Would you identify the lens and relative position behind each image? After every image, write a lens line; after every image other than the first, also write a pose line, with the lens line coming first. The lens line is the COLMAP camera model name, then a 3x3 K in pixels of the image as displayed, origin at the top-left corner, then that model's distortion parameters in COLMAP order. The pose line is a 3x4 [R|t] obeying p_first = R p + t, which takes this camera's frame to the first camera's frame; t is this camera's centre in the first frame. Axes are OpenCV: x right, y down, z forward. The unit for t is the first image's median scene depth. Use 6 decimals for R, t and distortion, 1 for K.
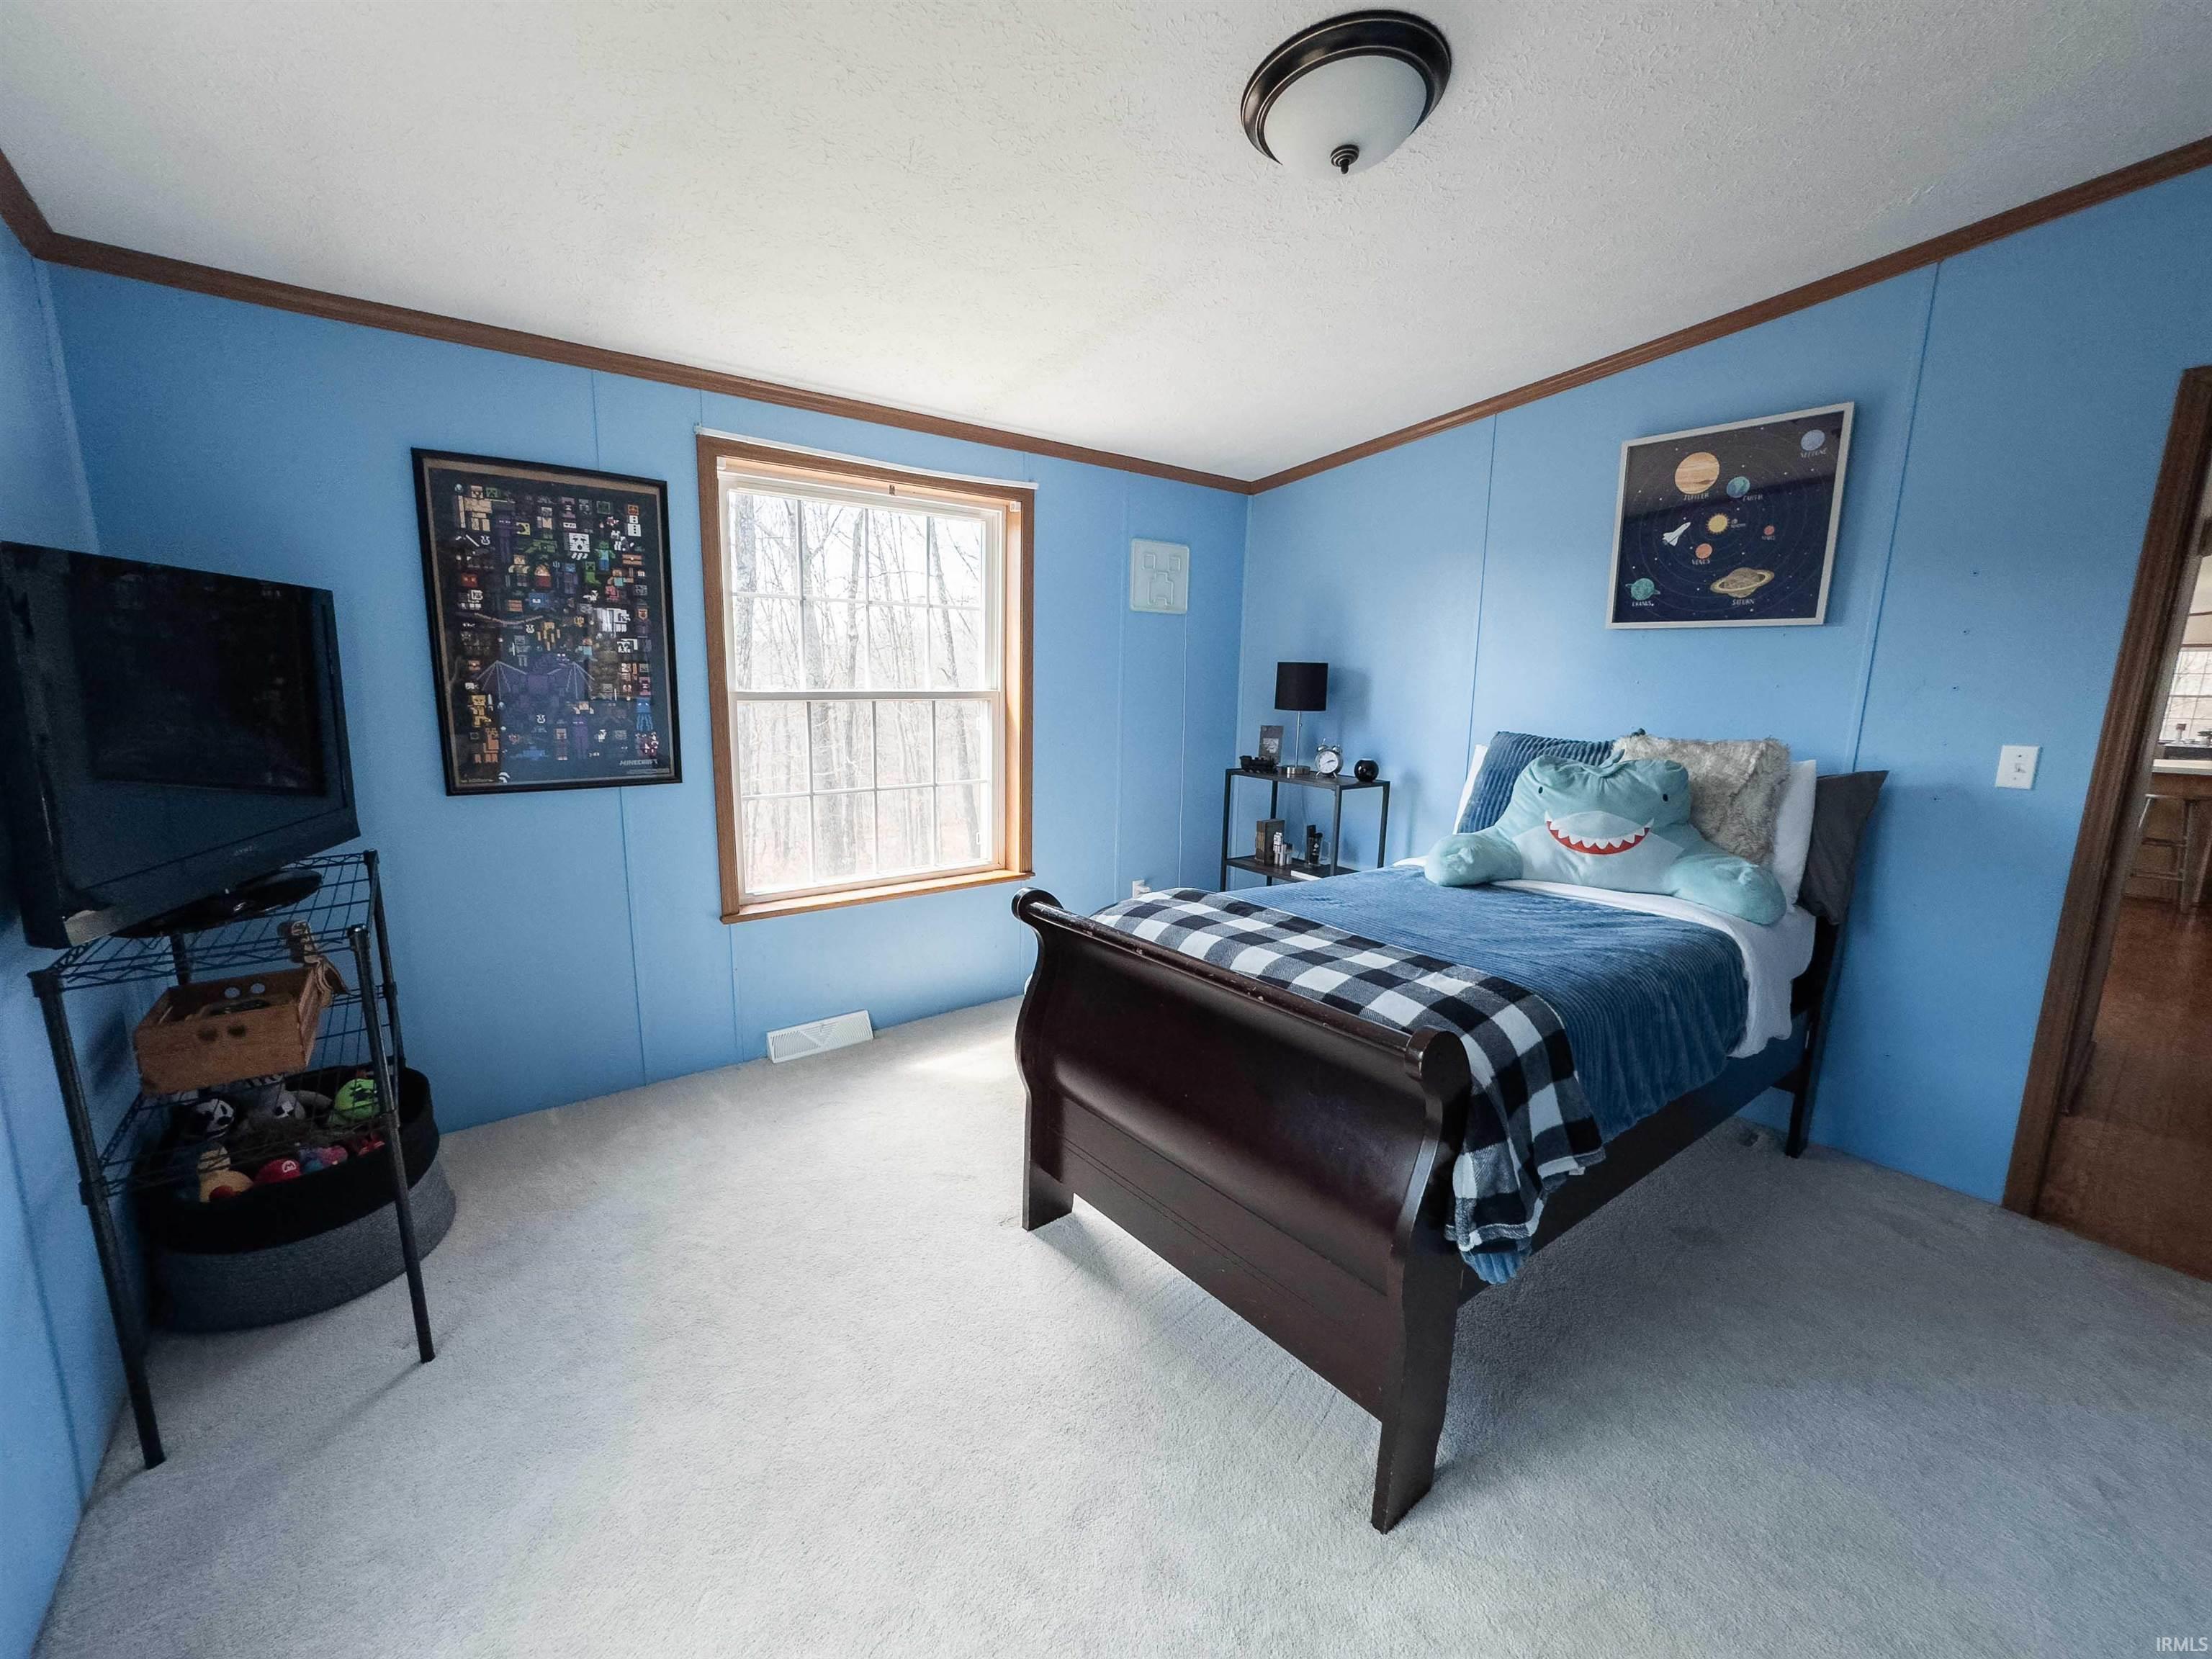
lens RADIAL K [[903.2, 0, 1107.0], [0, 903.2, 843.1], [0, 0, 1]] dist [-0.020474, 0.004680]
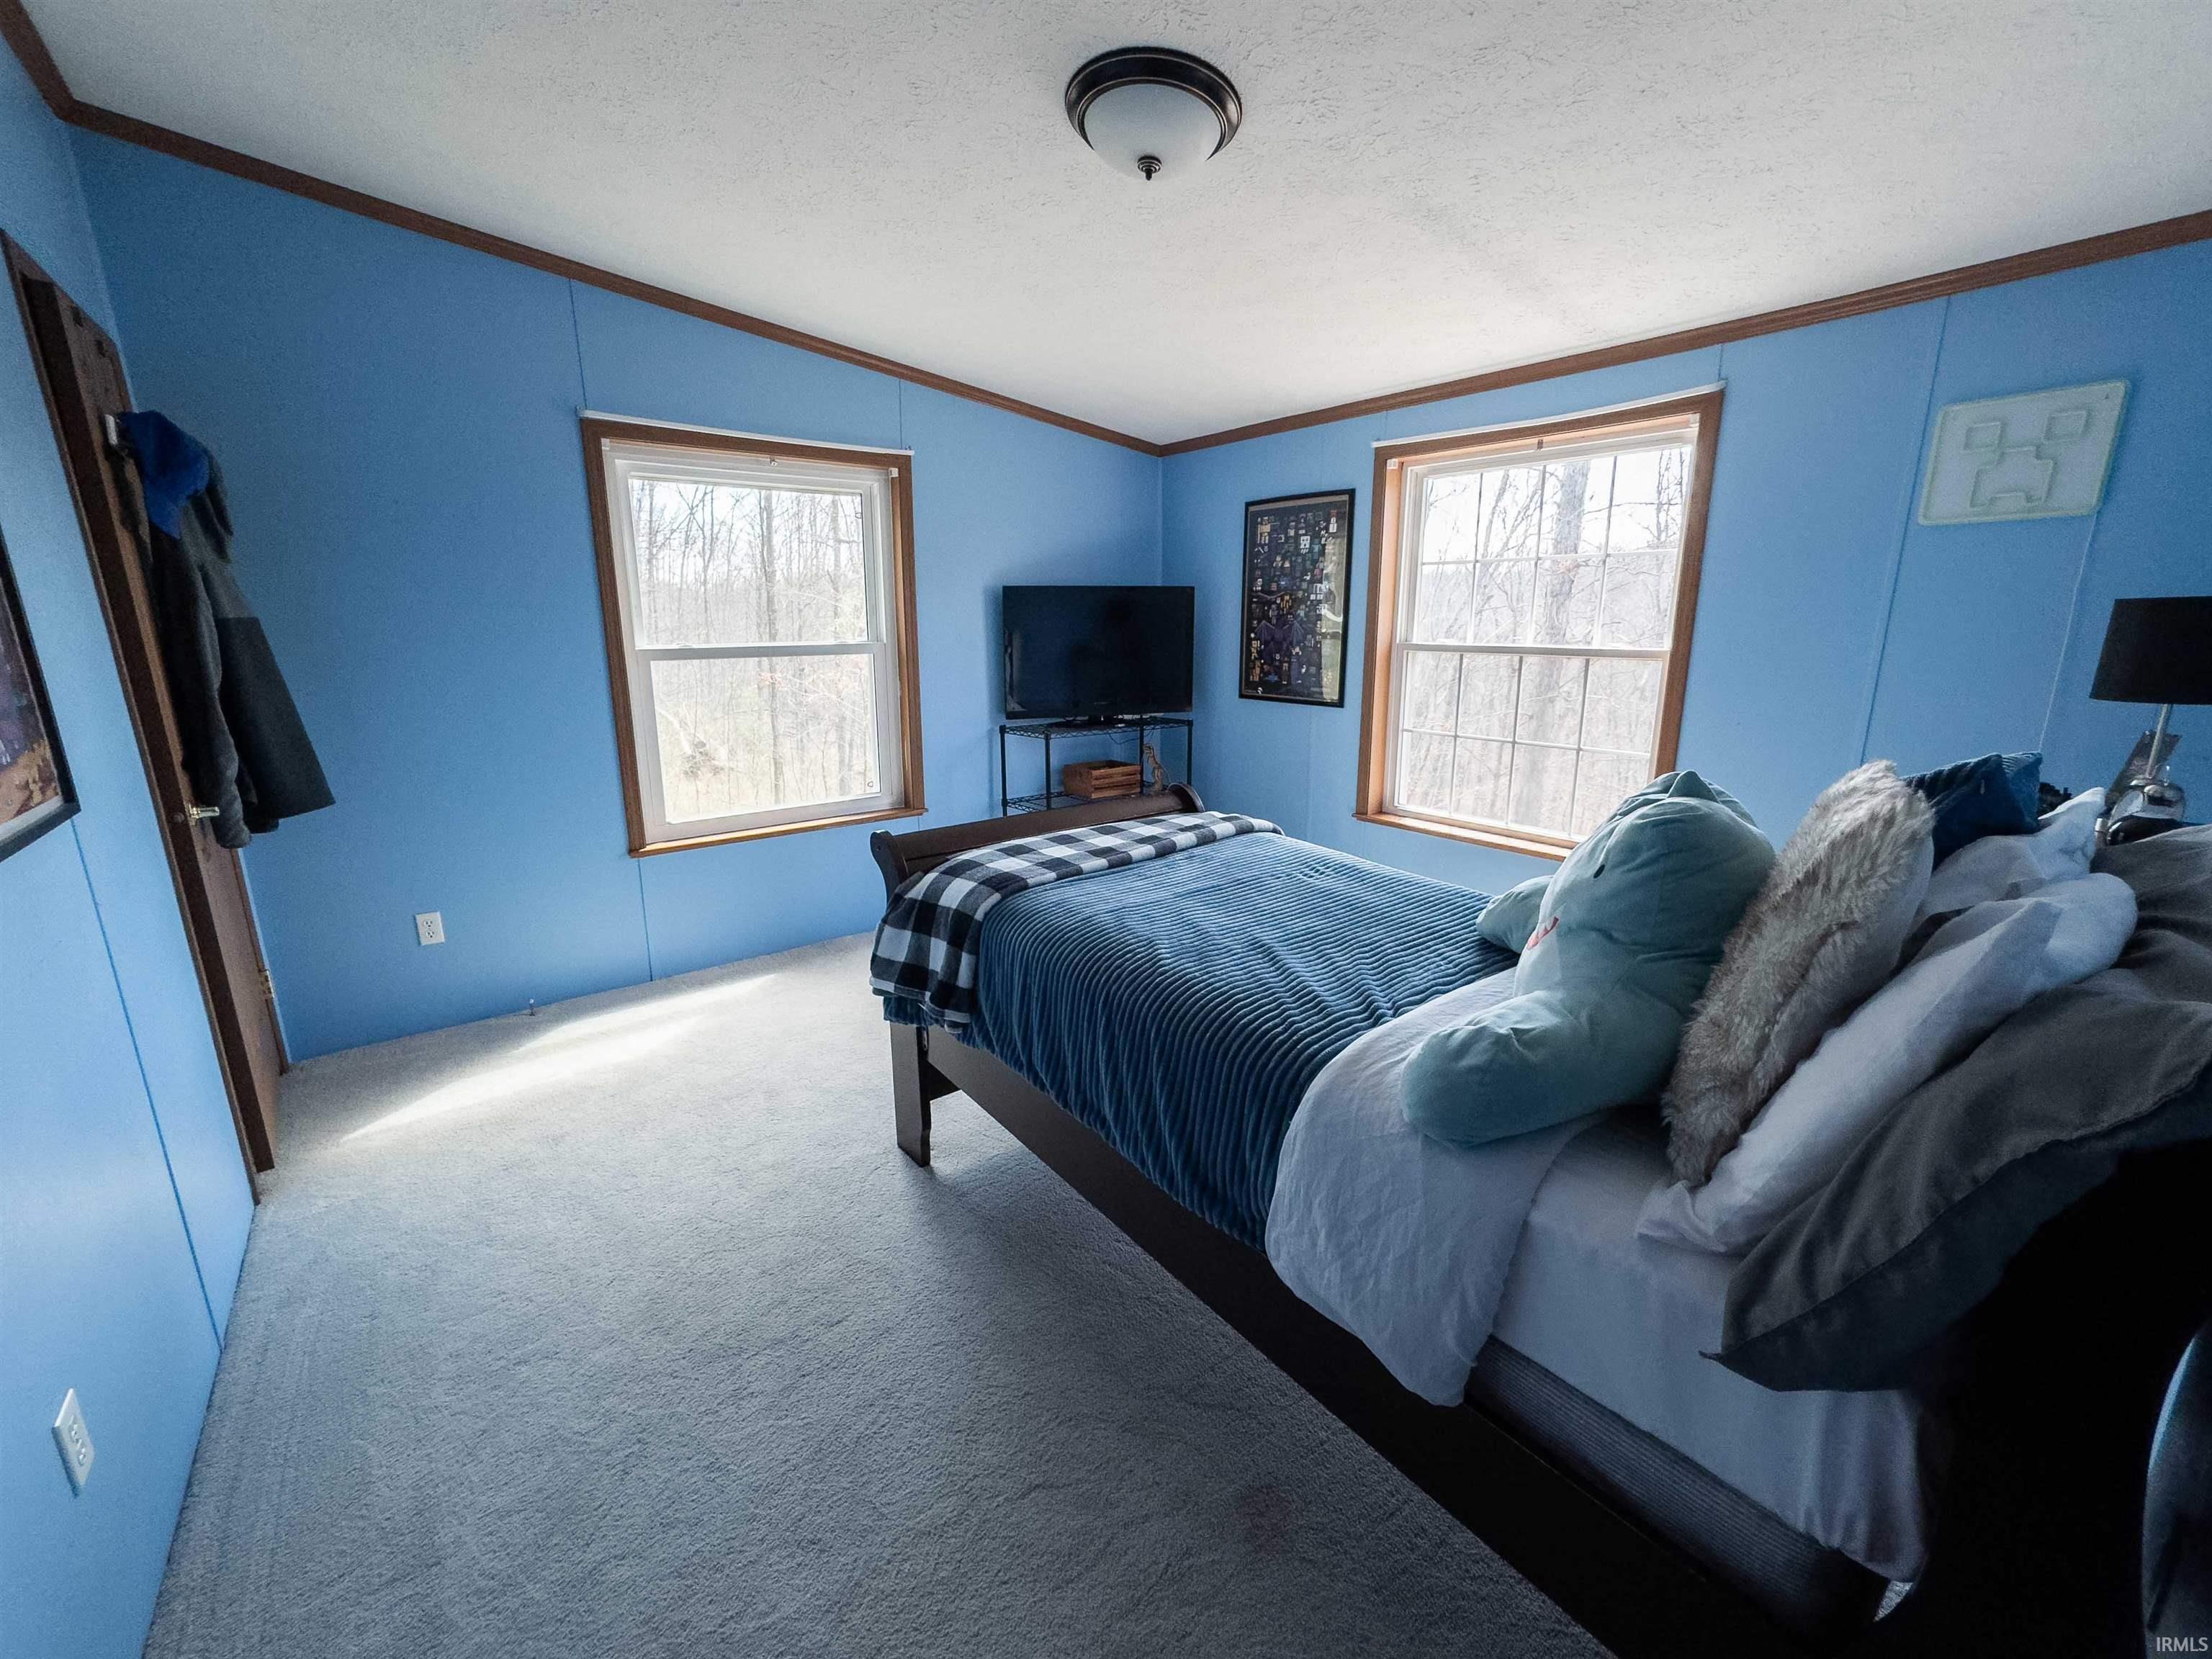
lens RADIAL K [[903.2, 0, 1109.2], [0, 903.2, 827.0], [0, 0, 1]] dist [-0.020474, 0.004680]
pose [[-0.013724, 0.202500, -0.979186, 1.009949], [-0.195288, 0.959877, 0.201244, -0.111339], [0.980650, 0.193985, 0.026372, 0.717480]]
